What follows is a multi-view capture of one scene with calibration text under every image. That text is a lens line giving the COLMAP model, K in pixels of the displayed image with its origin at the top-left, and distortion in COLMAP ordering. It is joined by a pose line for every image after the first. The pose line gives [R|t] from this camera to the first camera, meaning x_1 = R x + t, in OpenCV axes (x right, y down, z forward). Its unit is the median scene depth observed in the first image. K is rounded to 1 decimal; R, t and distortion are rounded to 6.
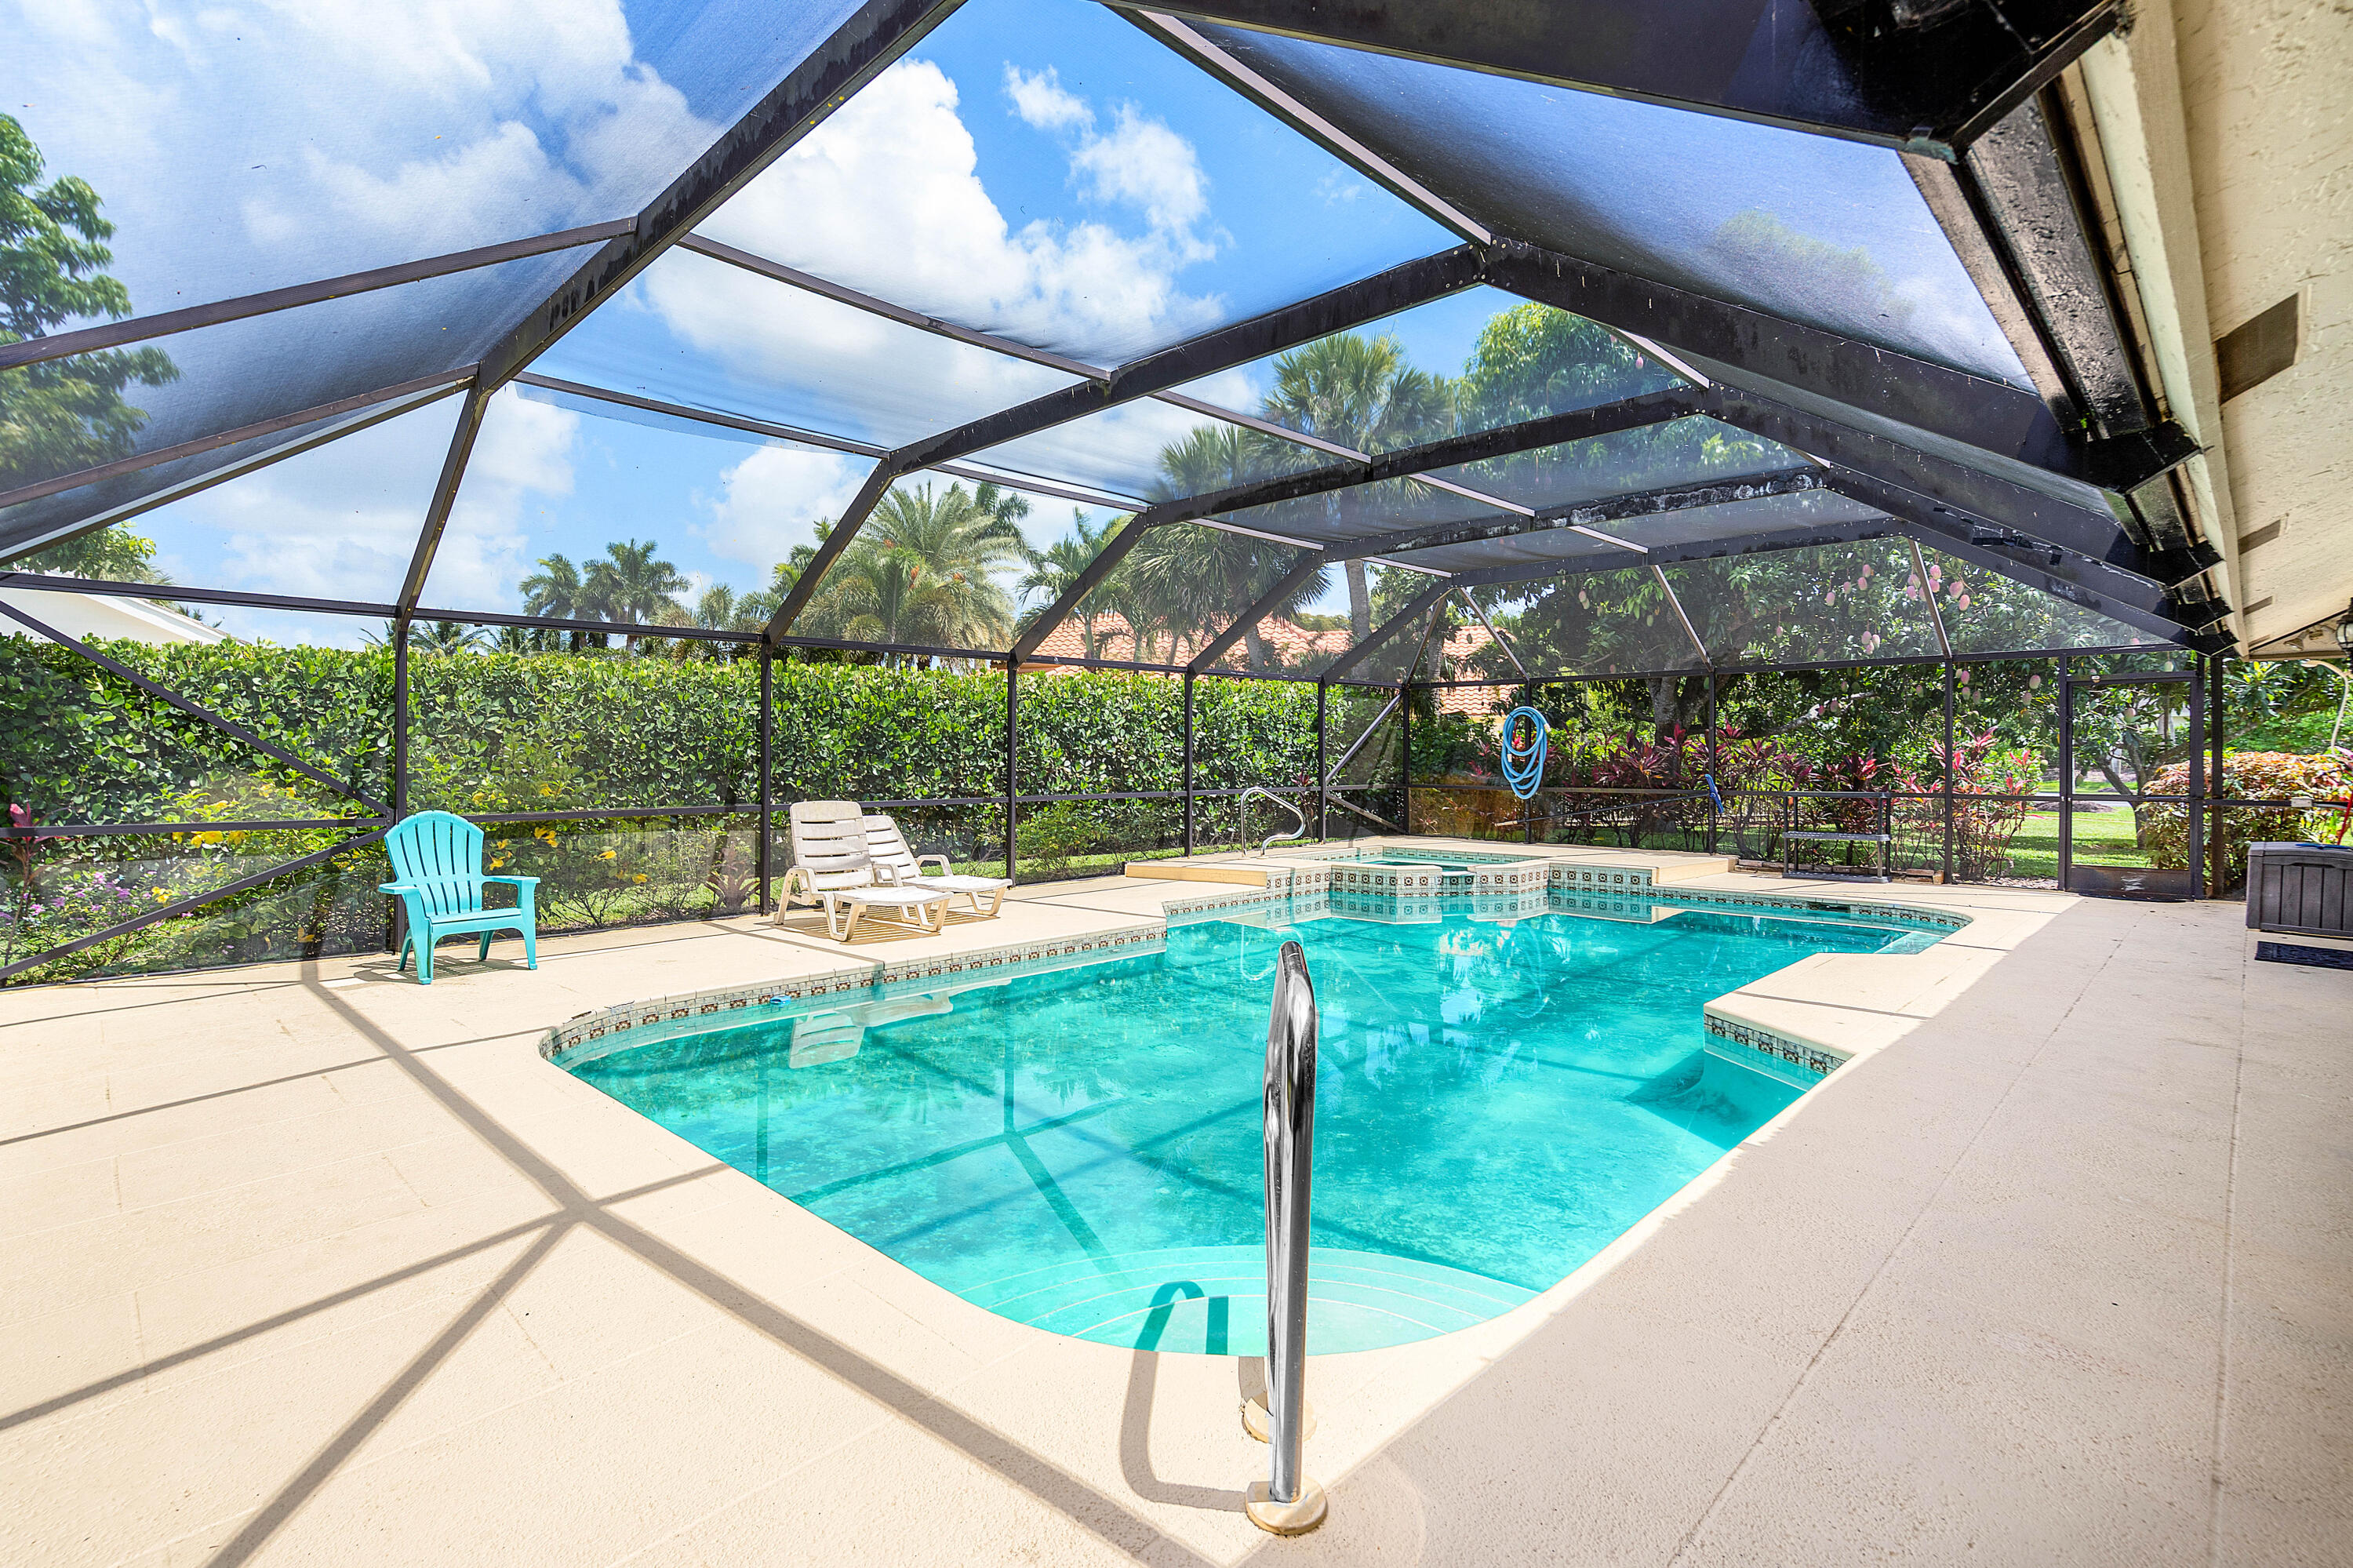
lens RADIAL K [[1048.2, 0, 1212.2], [0, 1048.2, 744.3], [0, 0, 1]] dist [0.000867, 0.000200]
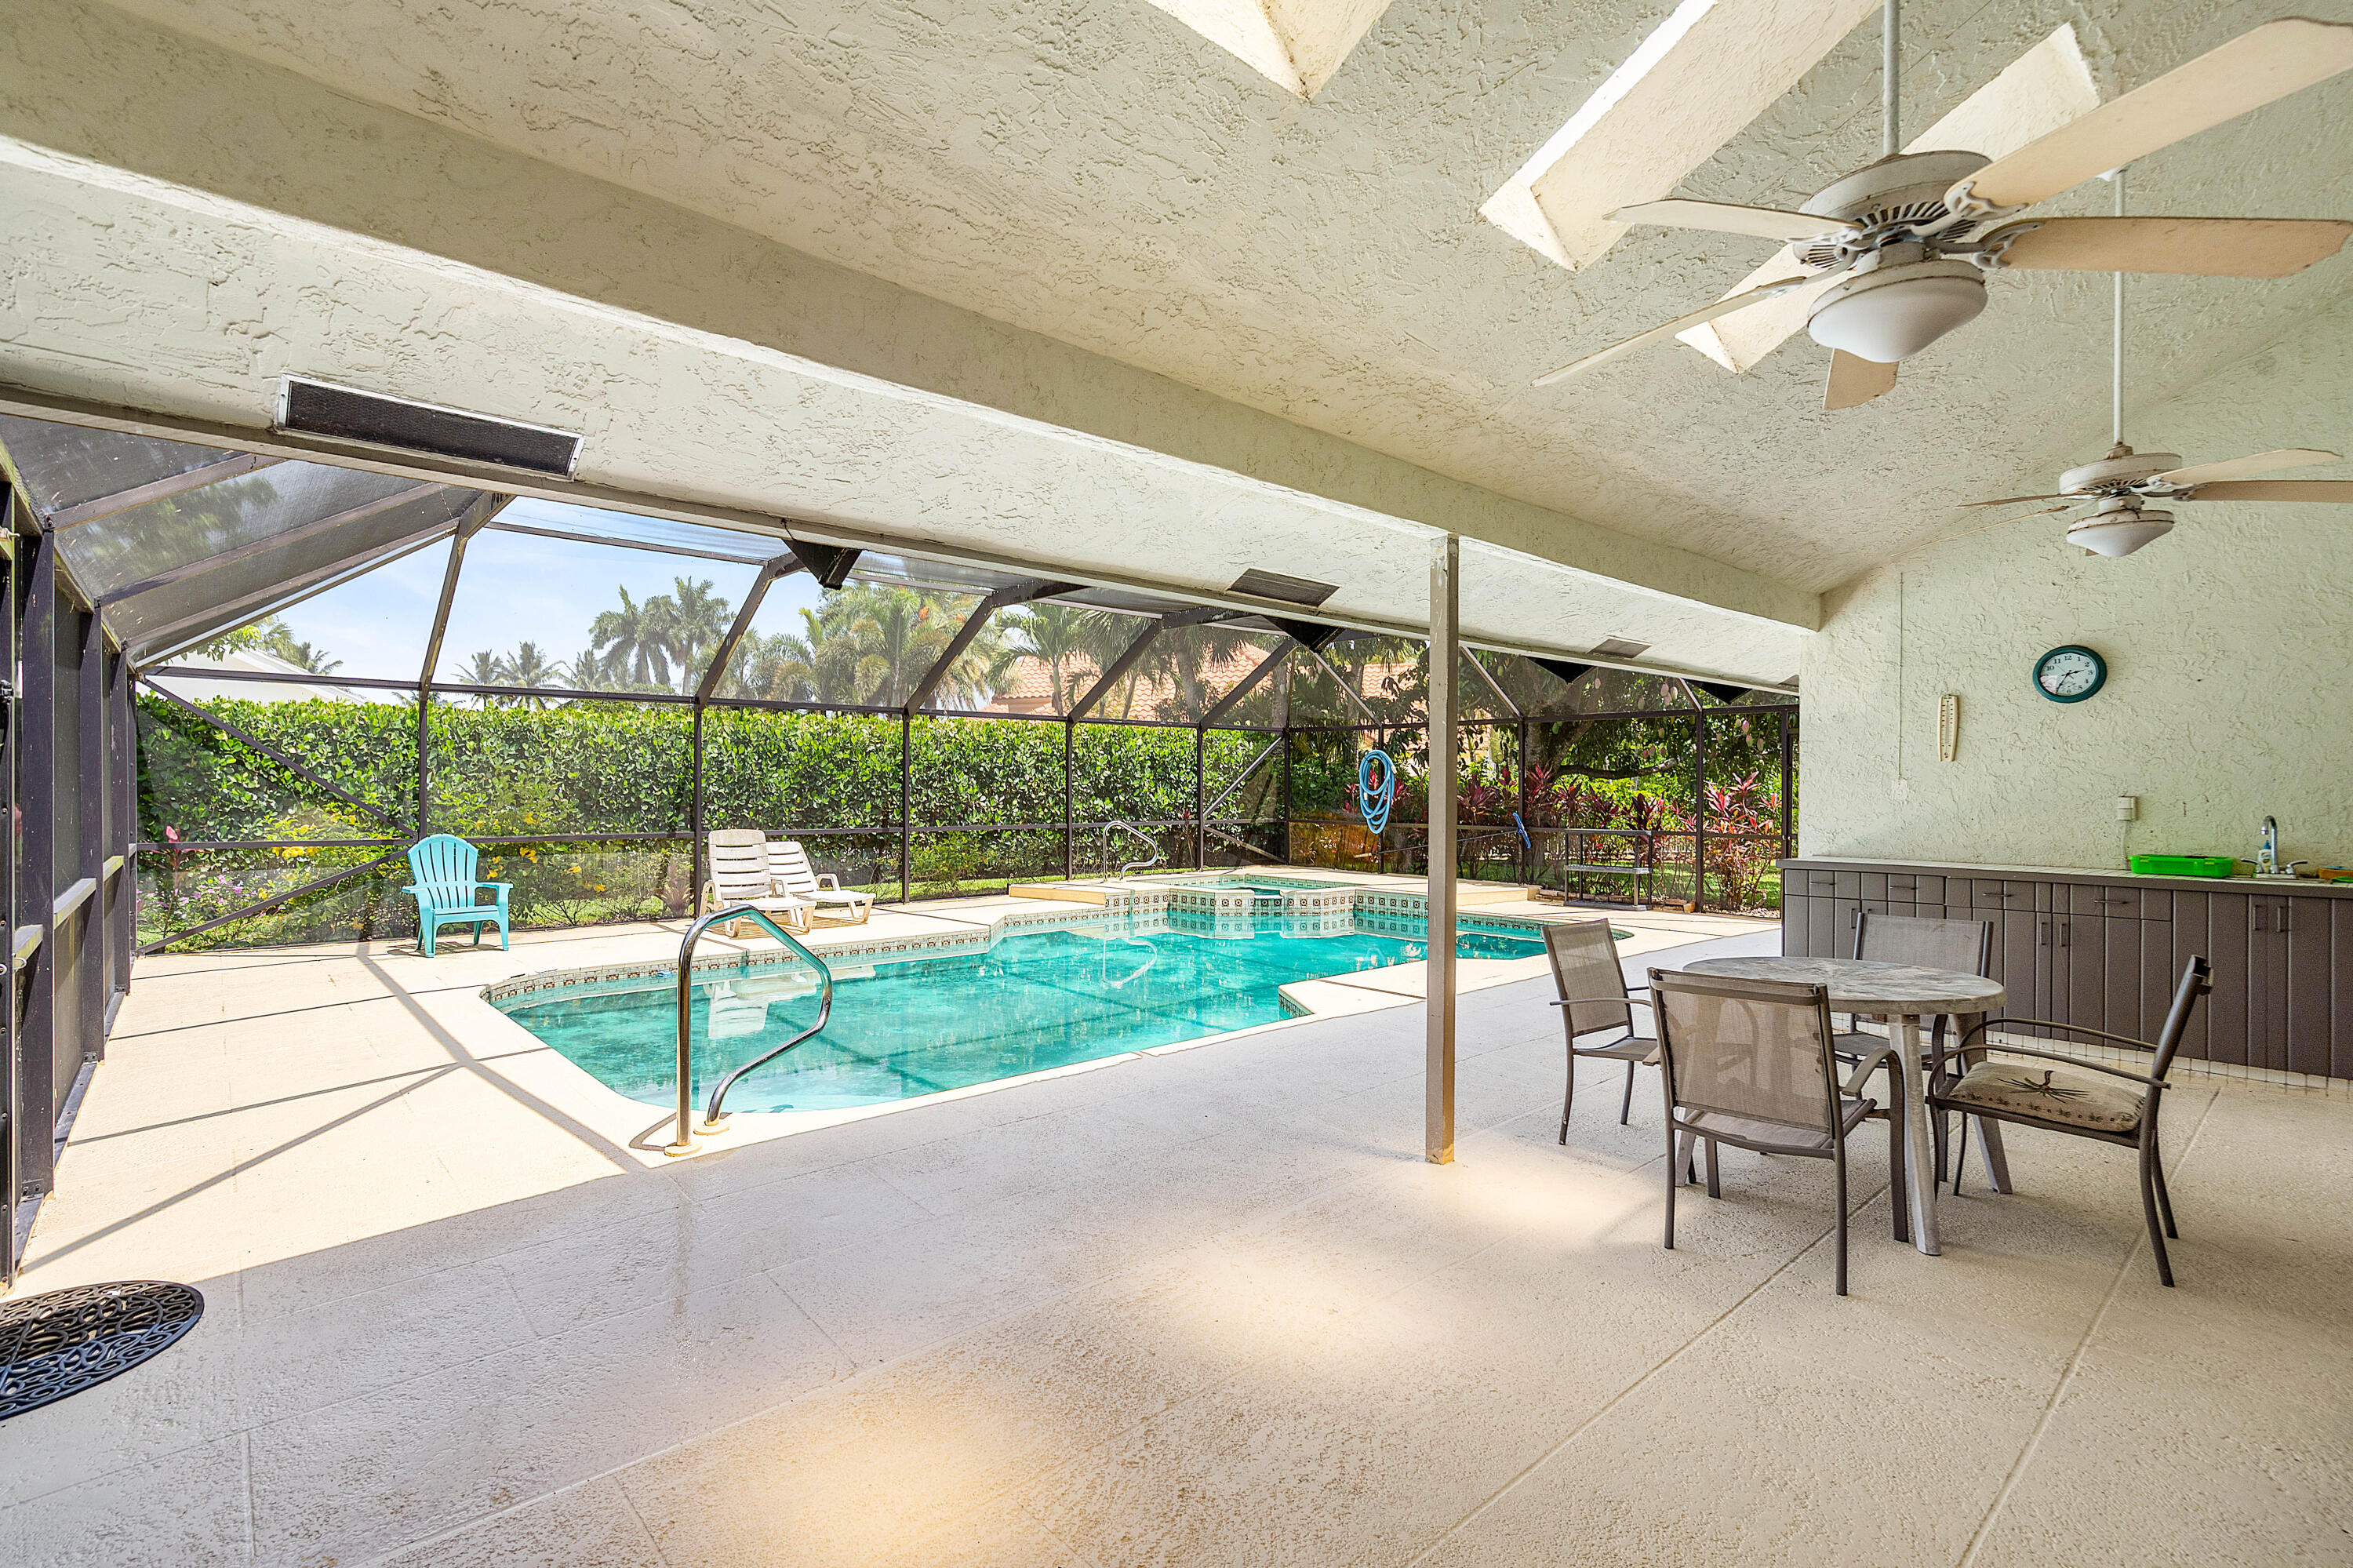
lens RADIAL K [[1088.2, 0, 1158.9], [0, 1088.2, 785.3], [0, 0, 1]] dist [-0.001659, 0.001130]
pose [[0.993956, 0.005284, -0.109649, 0.243231], [-0.004024, 0.999923, 0.011709, -0.014715], [0.109702, -0.011197, 0.993901, -0.217700]]
